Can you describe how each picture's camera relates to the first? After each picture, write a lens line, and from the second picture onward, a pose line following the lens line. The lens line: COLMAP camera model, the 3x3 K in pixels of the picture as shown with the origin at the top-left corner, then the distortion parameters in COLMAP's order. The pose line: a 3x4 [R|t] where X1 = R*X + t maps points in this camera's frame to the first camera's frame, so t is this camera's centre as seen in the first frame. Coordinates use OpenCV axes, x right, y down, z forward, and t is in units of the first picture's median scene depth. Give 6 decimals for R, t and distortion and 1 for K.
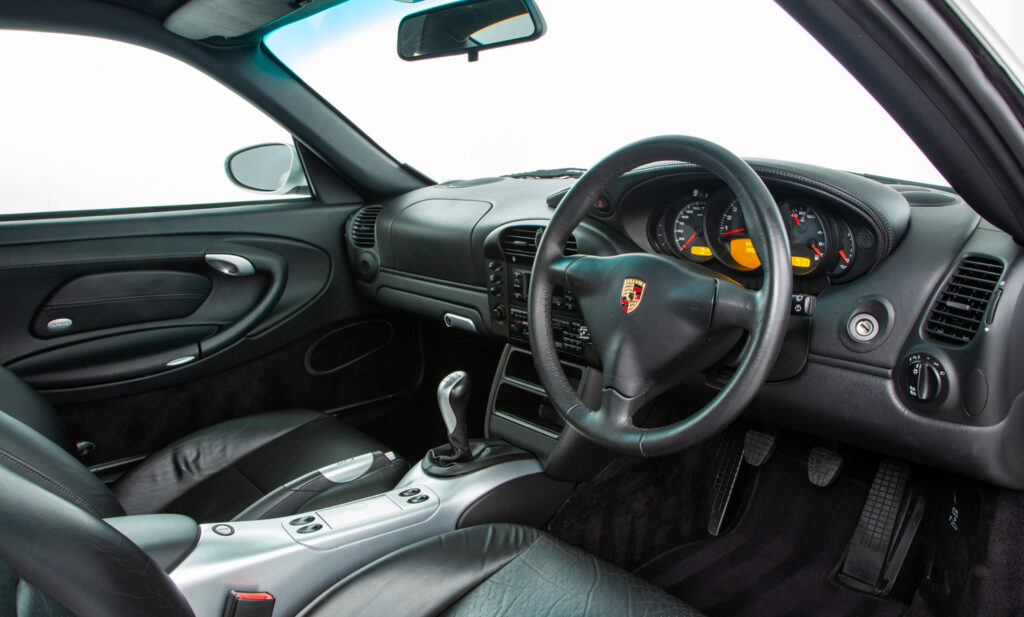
lens RADIAL K [[877.7, 0, 504.9], [0, 877.7, 303.0], [0, 0, 1]] dist [-0.092596, 0.007892]
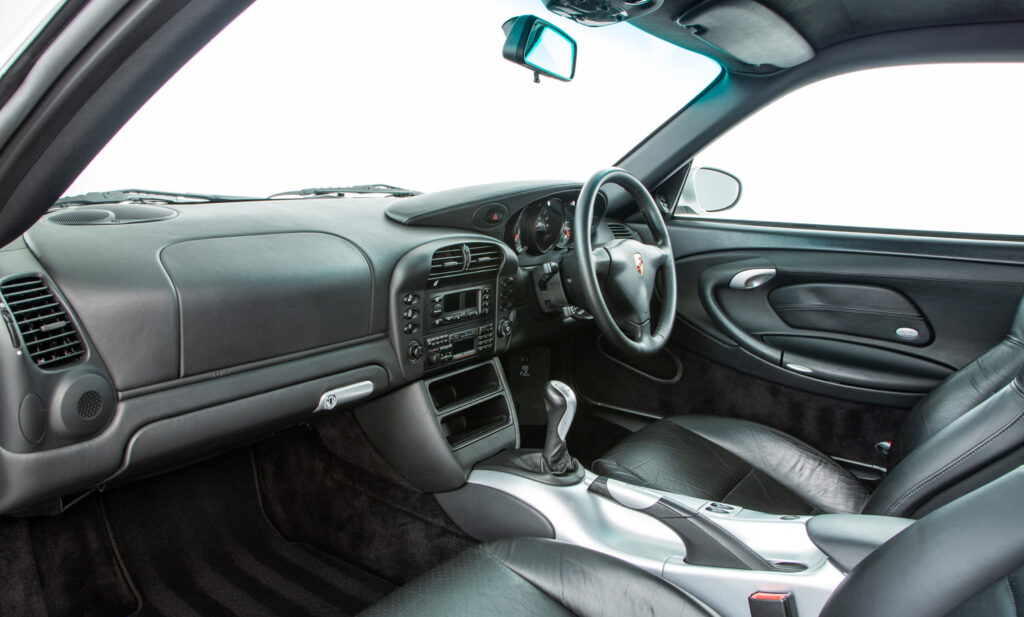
lens RADIAL K [[720.6, 0, 512.6], [0, 720.6, 306.2], [0, 0, 1]] dist [-0.093104, 0.026058]
pose [[-0.403194, -0.116814, 0.907628, -0.953833], [0.149032, 0.970196, 0.191071, -0.213206], [-0.902898, 0.212305, -0.373768, 1.615250]]
